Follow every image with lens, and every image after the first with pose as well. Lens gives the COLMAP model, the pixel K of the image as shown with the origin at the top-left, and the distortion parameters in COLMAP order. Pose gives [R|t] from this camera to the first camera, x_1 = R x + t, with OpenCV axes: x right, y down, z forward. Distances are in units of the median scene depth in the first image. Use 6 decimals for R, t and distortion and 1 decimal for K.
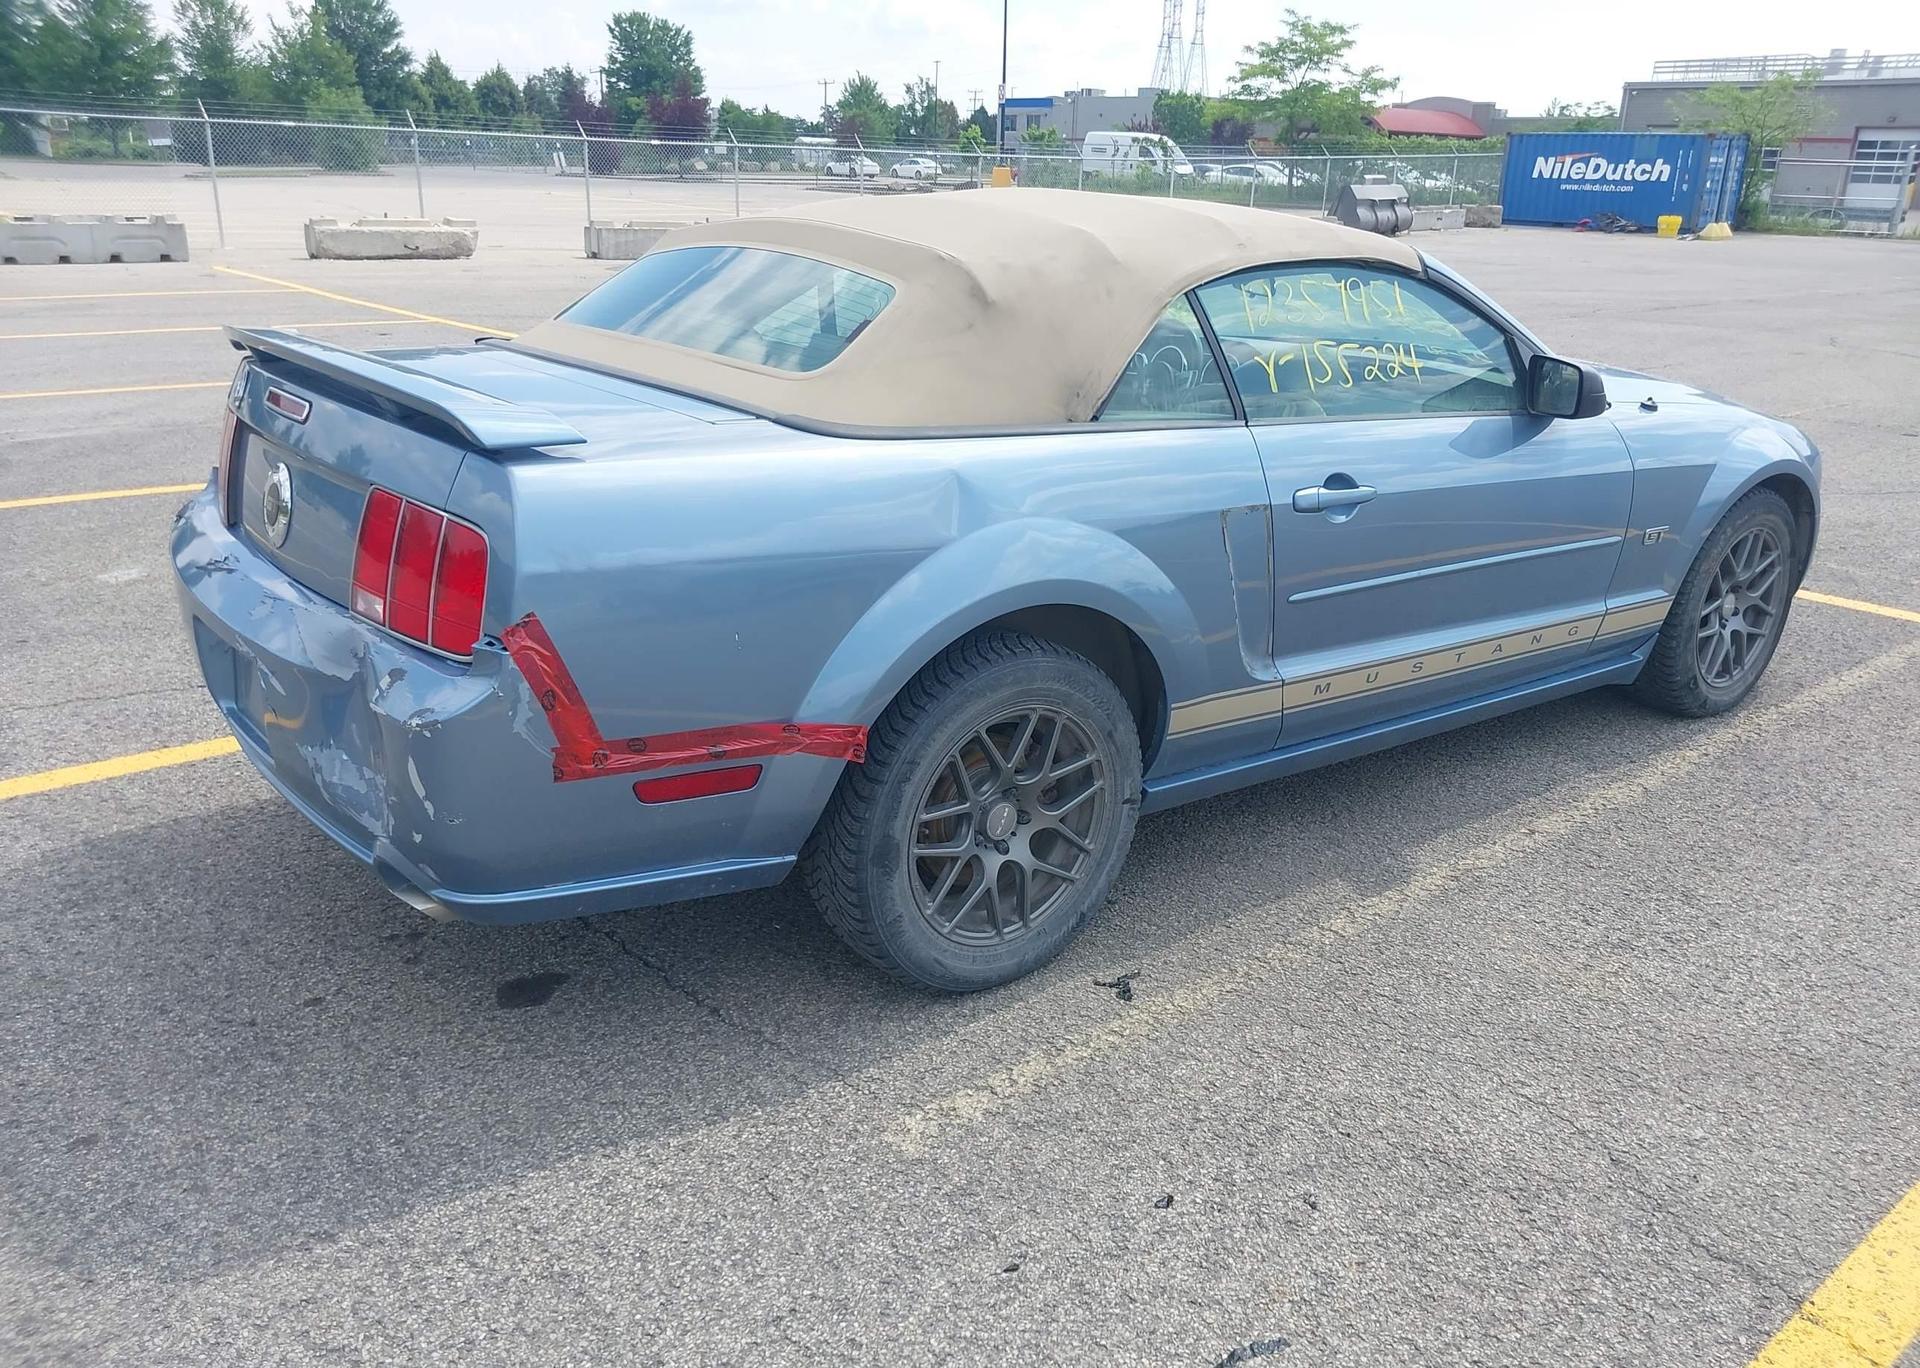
lens RADIAL K [[1508.3, 0, 955.6], [0, 1508.3, 675.0], [0, 0, 1]] dist [0.005780, -0.007609]
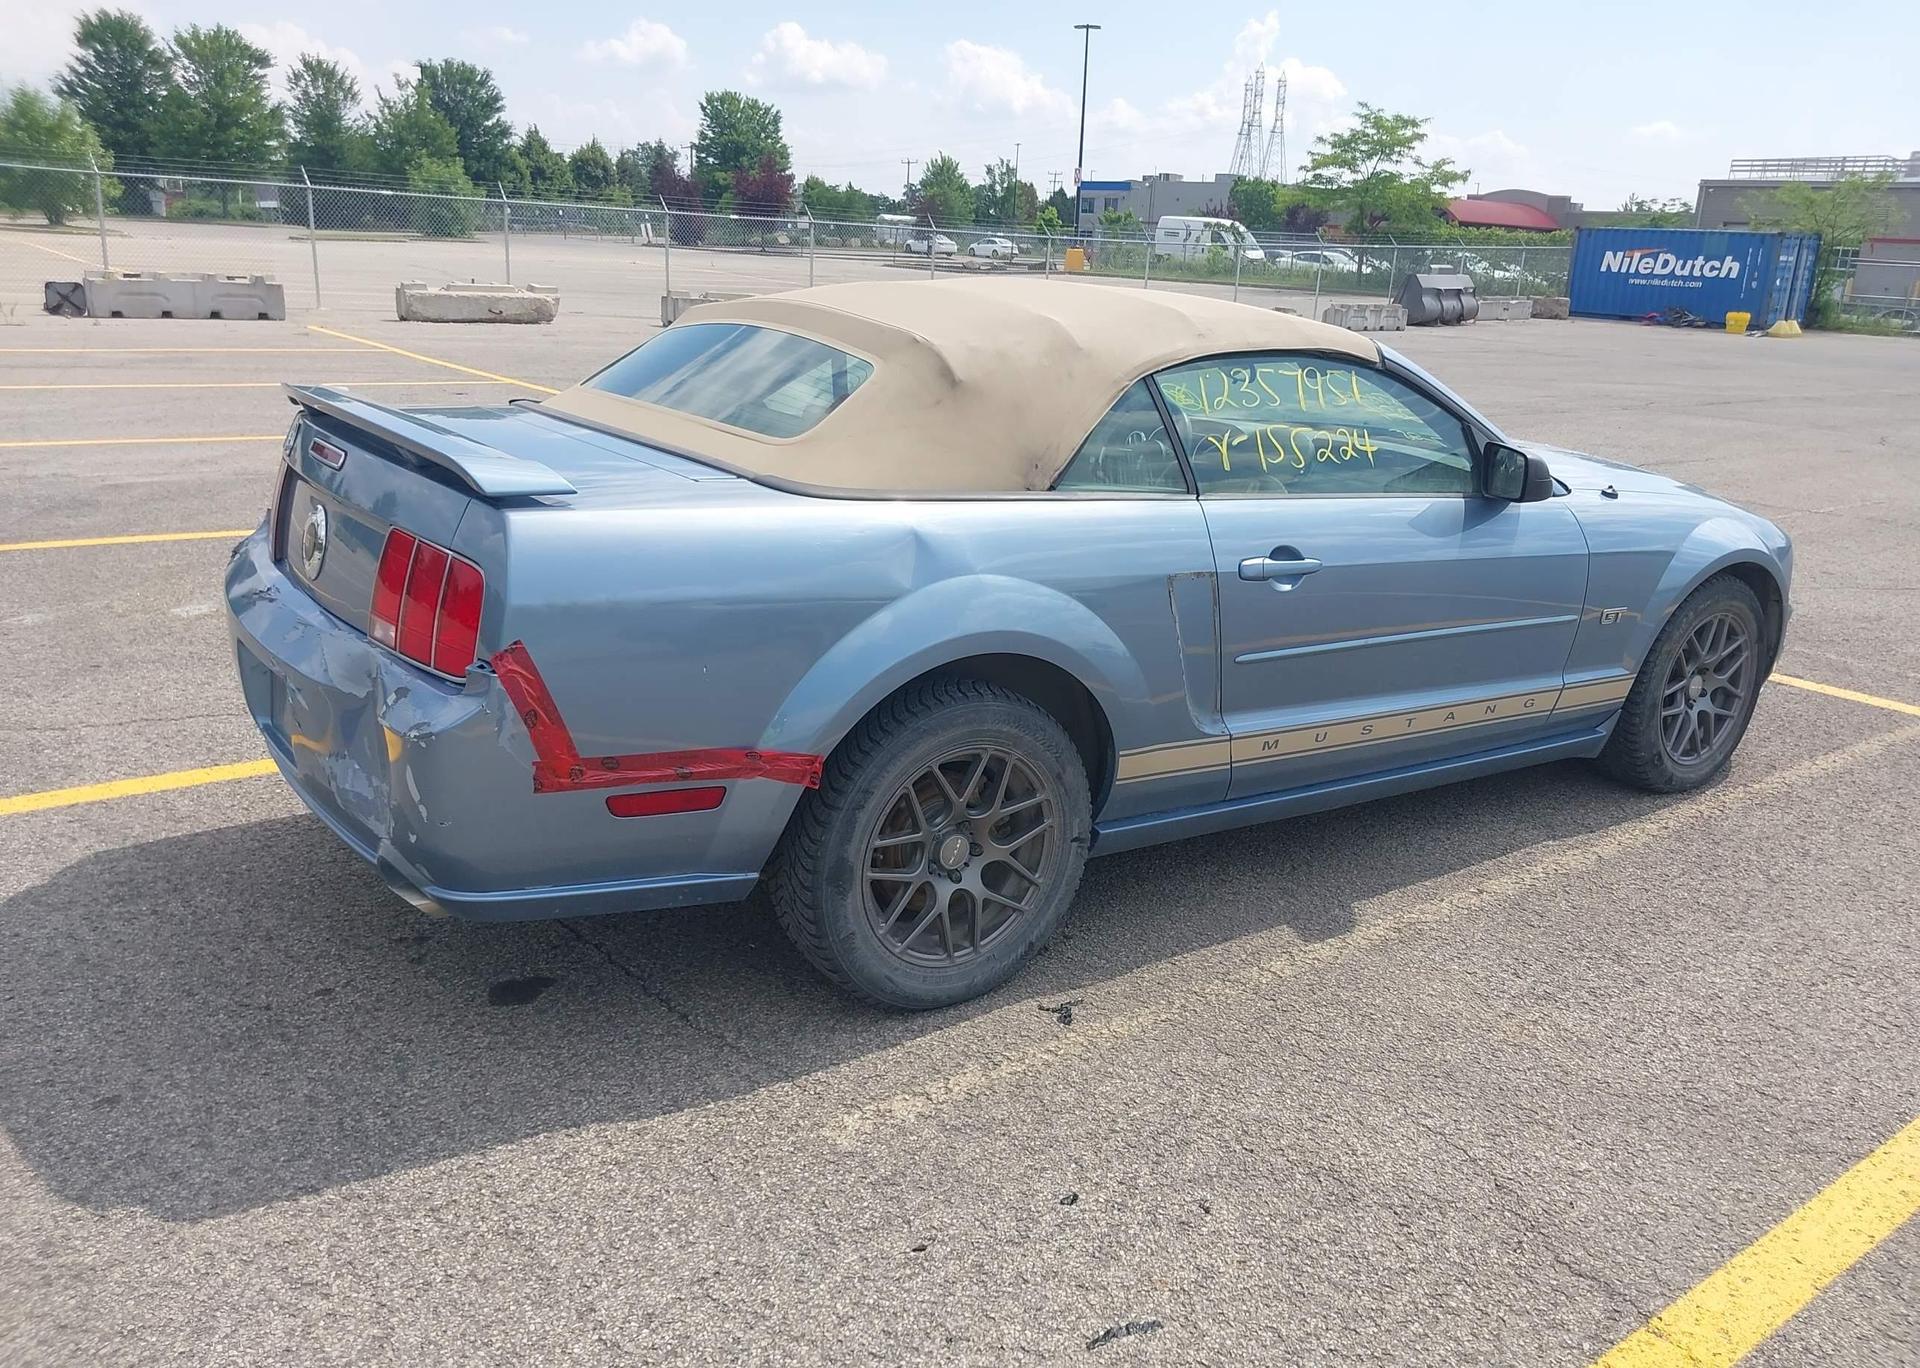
lens RADIAL K [[1498.7, 0, 960.0], [0, 1498.7, 684.0], [0, 0, 1]] dist [-0.001179, -0.000237]
pose [[0.998641, 0.034740, -0.038860, 0.064313], [-0.036273, 0.998563, -0.039456, 0.016175], [0.037433, 0.040812, 0.998465, -0.073607]]
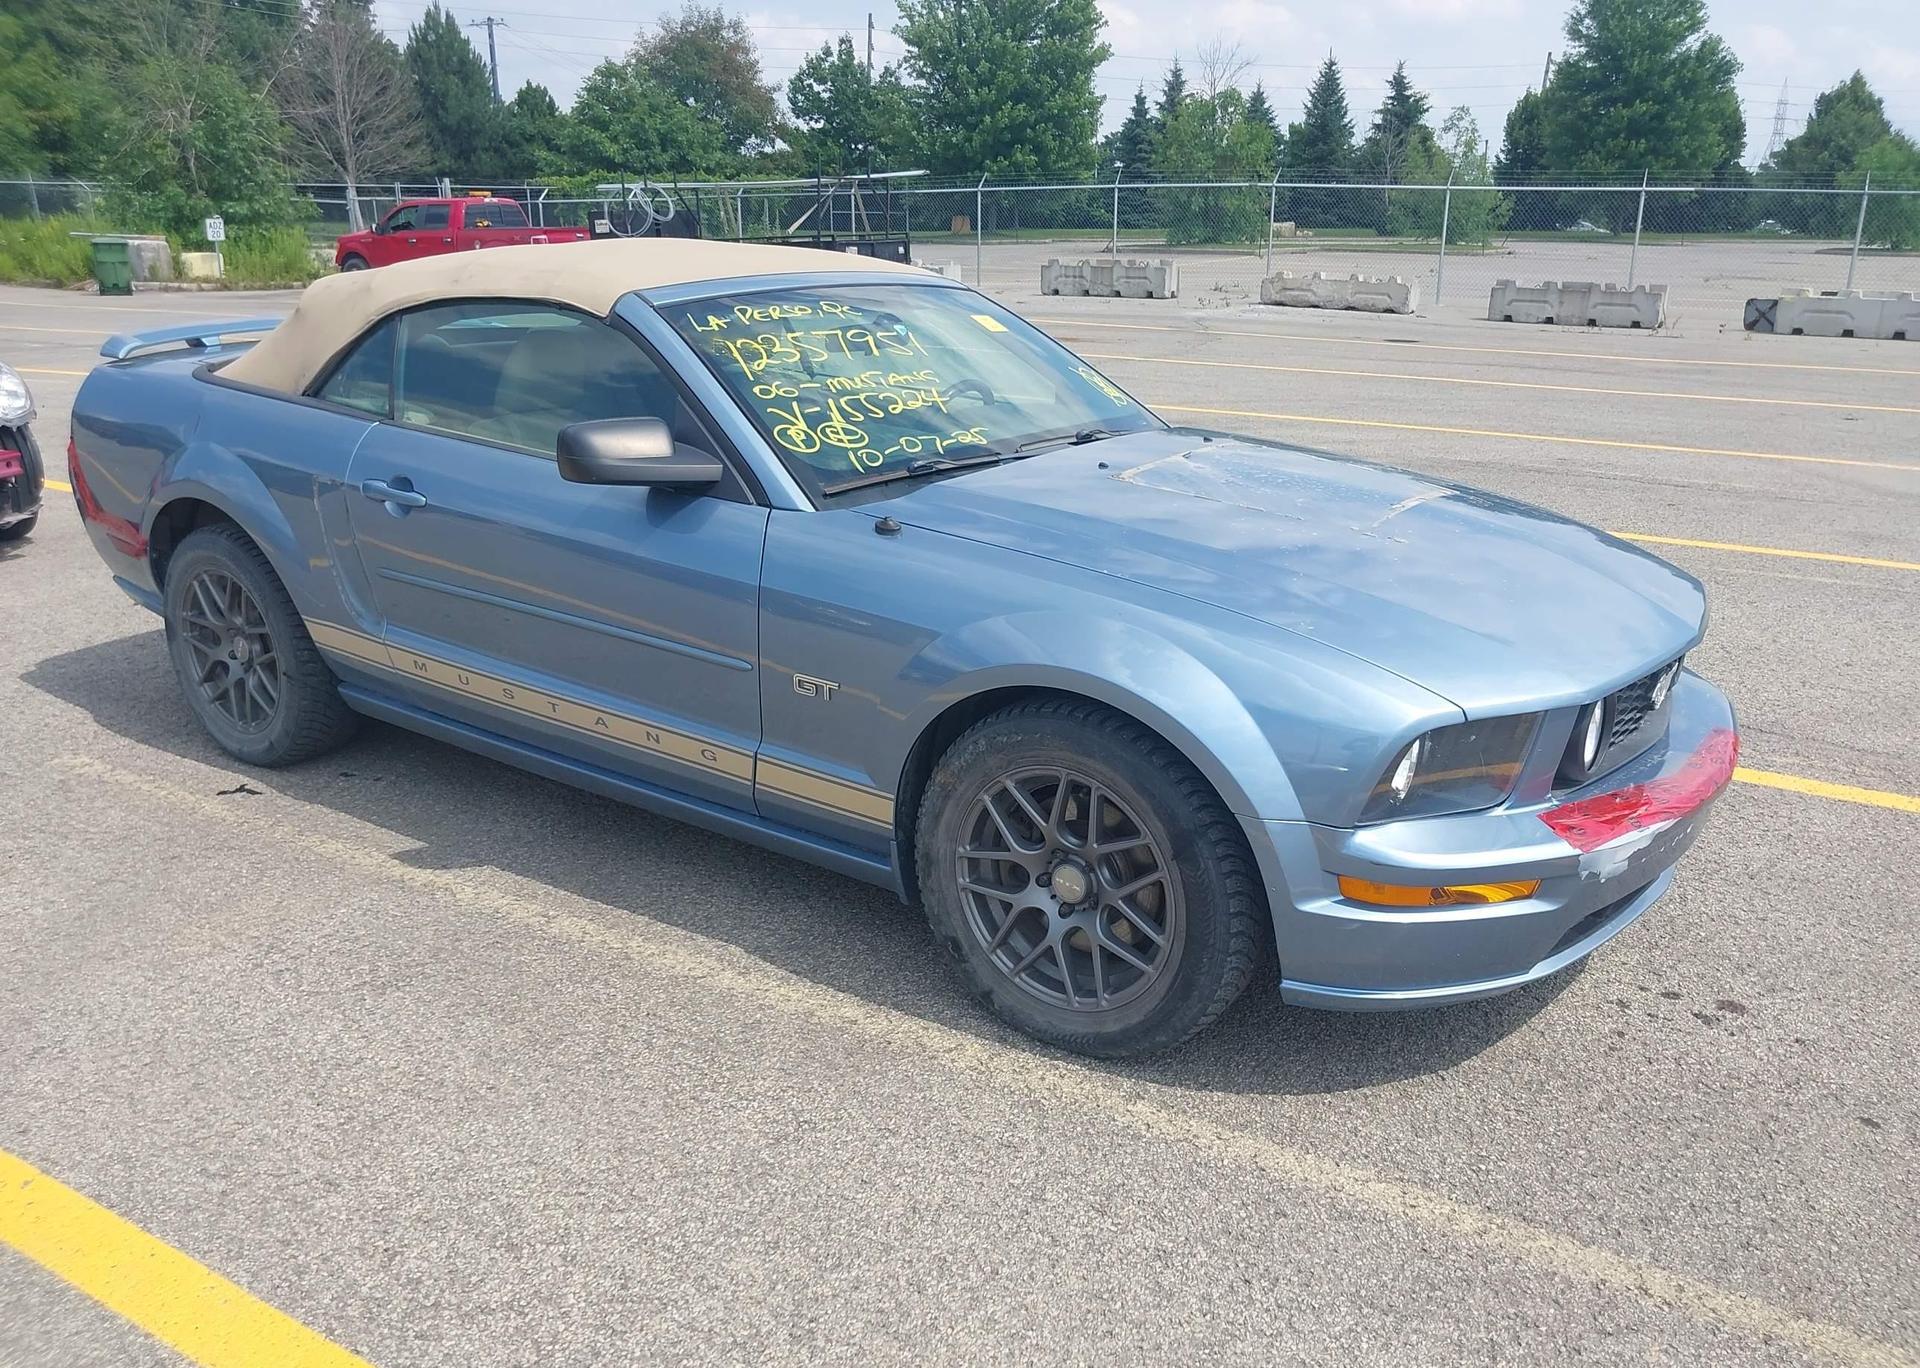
lens RADIAL K [[1485.9, 0, 966.6], [0, 1485.9, 681.2], [0, 0, 1]] dist [0.007786, -0.003518]
pose [[0.314566, 0.258699, -0.913303, 1.450986], [-0.298203, 0.940368, 0.163657, -0.296131], [0.901179, 0.220869, 0.372952, 0.989346]]
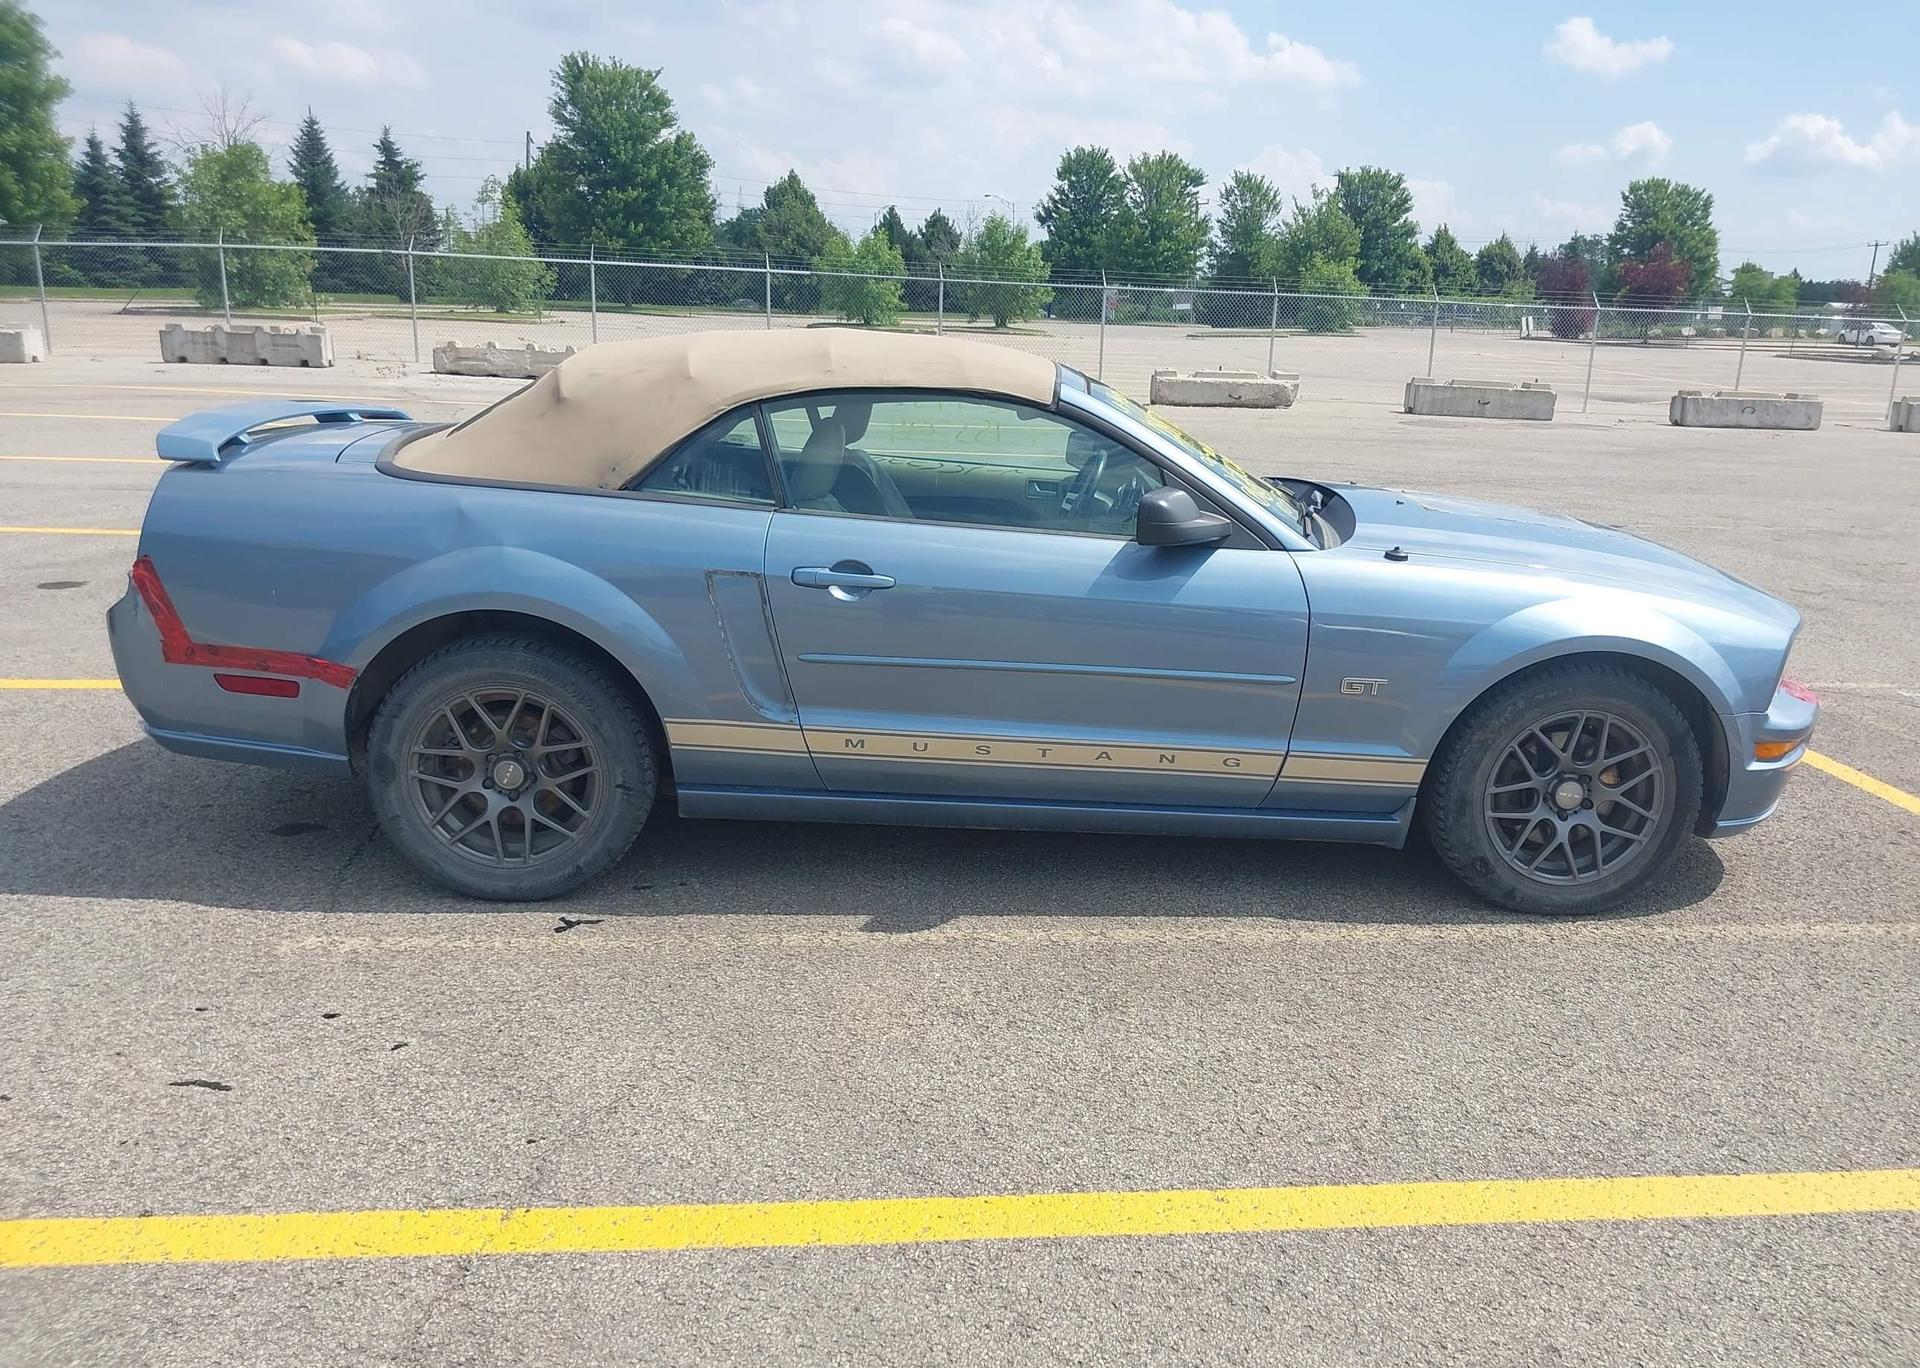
lens RADIAL K [[1487.2, 0, 966.0], [0, 1487.2, 677.4], [0, 0, 1]] dist [0.005840, -0.003502]
pose [[0.815199, 0.140816, -0.561802, 0.984812], [-0.194063, 0.980333, -0.035872, -0.017668], [0.545702, 0.138267, 0.826493, 0.097776]]
